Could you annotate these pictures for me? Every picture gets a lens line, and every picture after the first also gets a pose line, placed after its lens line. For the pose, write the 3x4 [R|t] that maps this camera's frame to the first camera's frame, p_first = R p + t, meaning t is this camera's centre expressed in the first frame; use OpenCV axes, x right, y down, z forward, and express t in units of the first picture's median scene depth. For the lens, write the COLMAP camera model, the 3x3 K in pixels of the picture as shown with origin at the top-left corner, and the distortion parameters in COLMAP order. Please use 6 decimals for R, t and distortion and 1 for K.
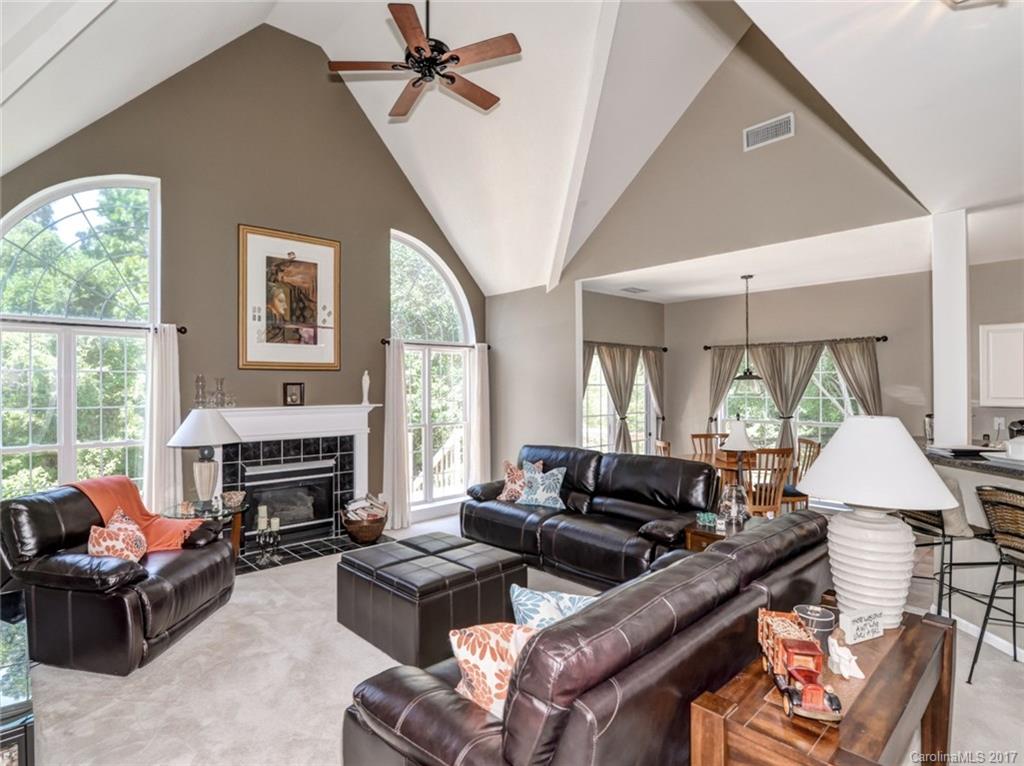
lens RADIAL K [[562.5, 0, 470.9], [0, 562.5, 378.1], [0, 0, 1]] dist [-0.002348, -0.000230]
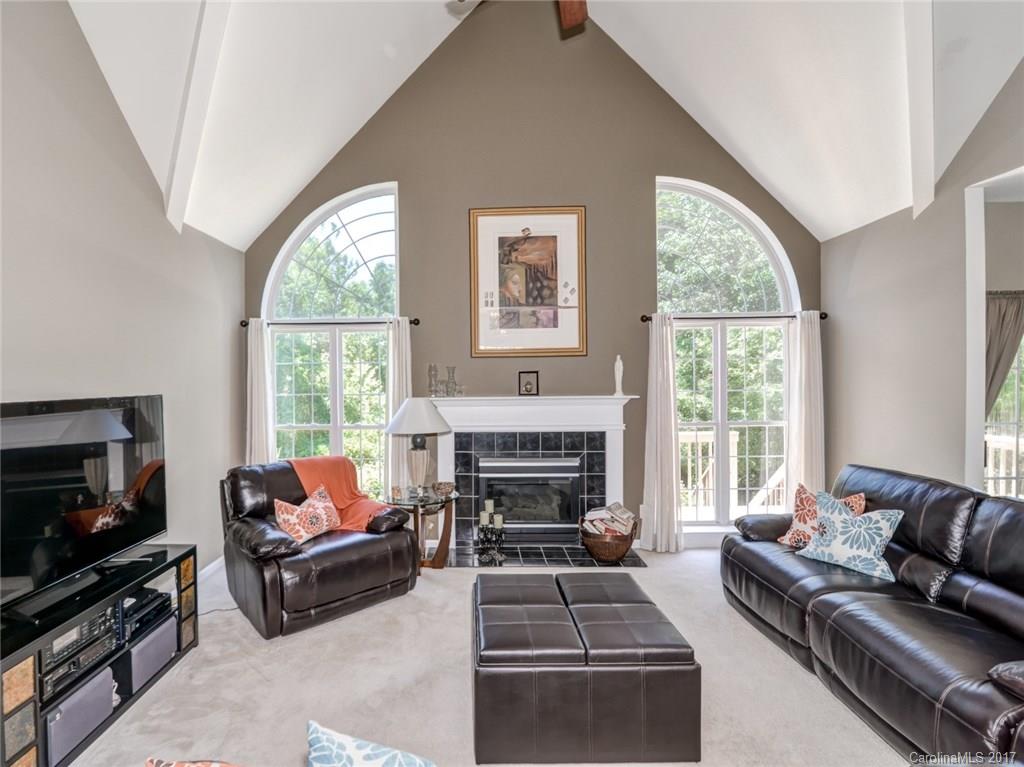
lens RADIAL K [[553.8, 0, 438.0], [0, 553.8, 380.1], [0, 0, 1]] dist [-0.010683, -0.000979]
pose [[0.726689, 0.000998, -0.686966, 0.197071], [0.017964, 0.999629, 0.020454, 0.002430], [0.686731, -0.027205, 0.726402, 0.242397]]
